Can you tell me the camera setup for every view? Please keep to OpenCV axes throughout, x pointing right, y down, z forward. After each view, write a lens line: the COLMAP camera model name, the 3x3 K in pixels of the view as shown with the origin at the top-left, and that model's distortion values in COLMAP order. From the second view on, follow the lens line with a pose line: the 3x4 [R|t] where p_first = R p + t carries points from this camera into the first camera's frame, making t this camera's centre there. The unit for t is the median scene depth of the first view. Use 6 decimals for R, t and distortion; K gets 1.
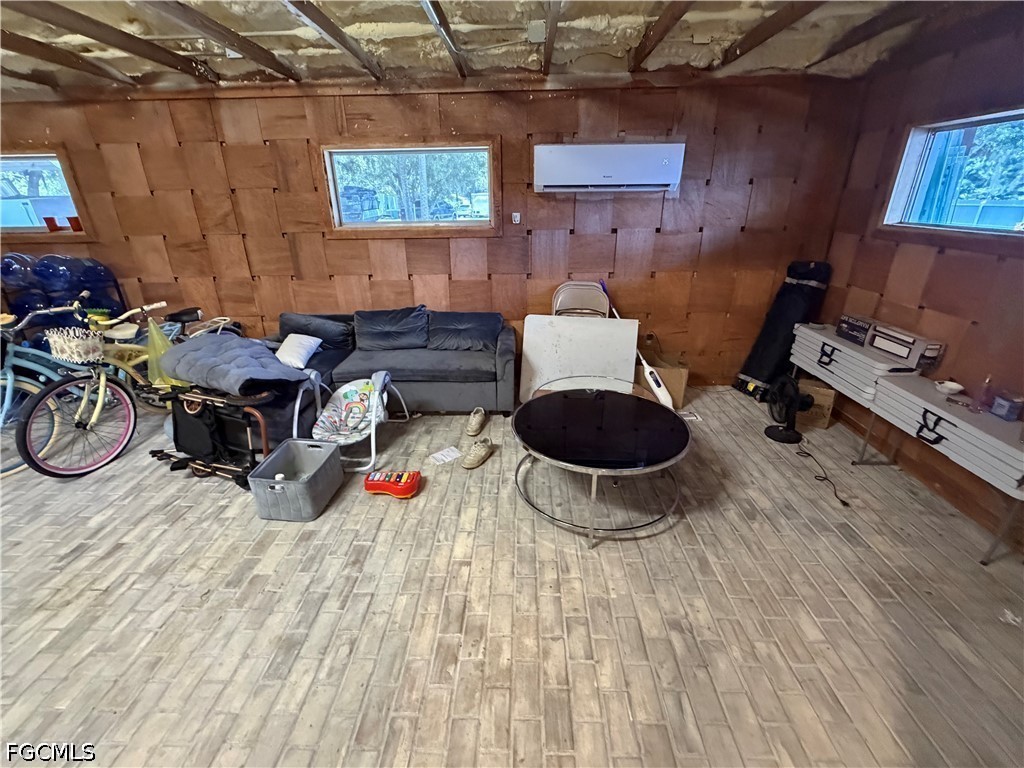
lens RADIAL K [[455.2, 0, 512.7], [0, 455.2, 385.8], [0, 0, 1]] dist [-0.000173, 0.000331]
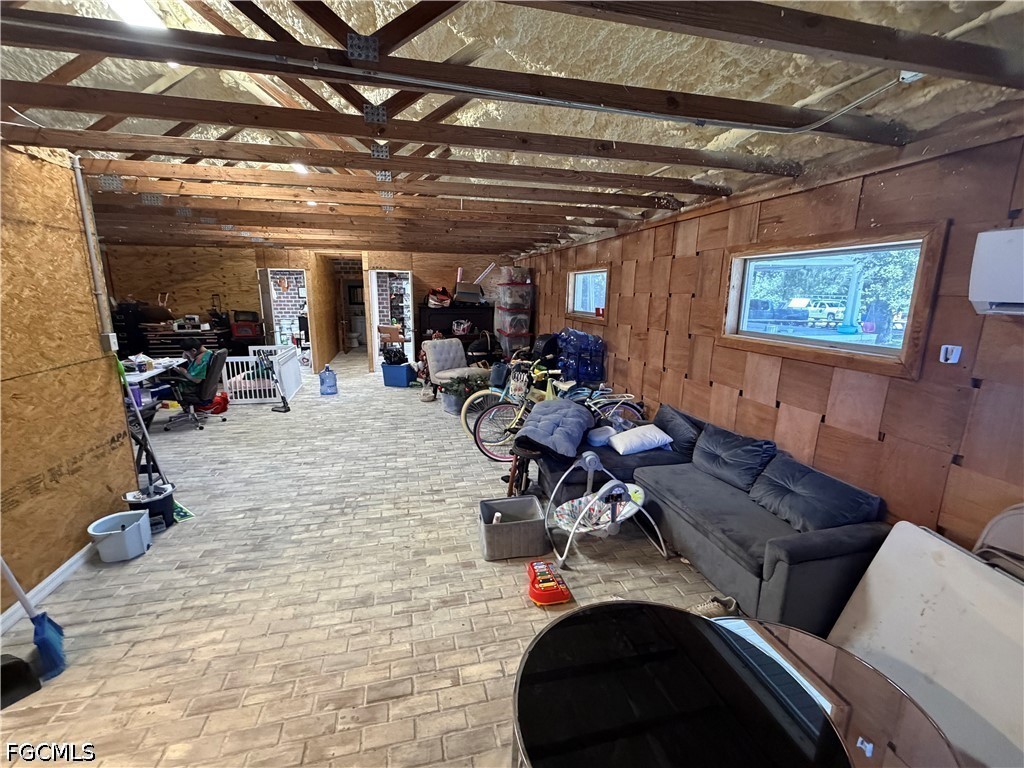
lens RADIAL K [[455.2, 0, 514.7], [0, 455.2, 384.0], [0, 0, 1]] dist [-0.000173, 0.000331]
pose [[0.257227, 0.211526, -0.942916, 0.435207], [-0.388273, 0.916146, 0.099600, -0.196525], [0.884917, 0.340489, 0.317788, 0.389219]]
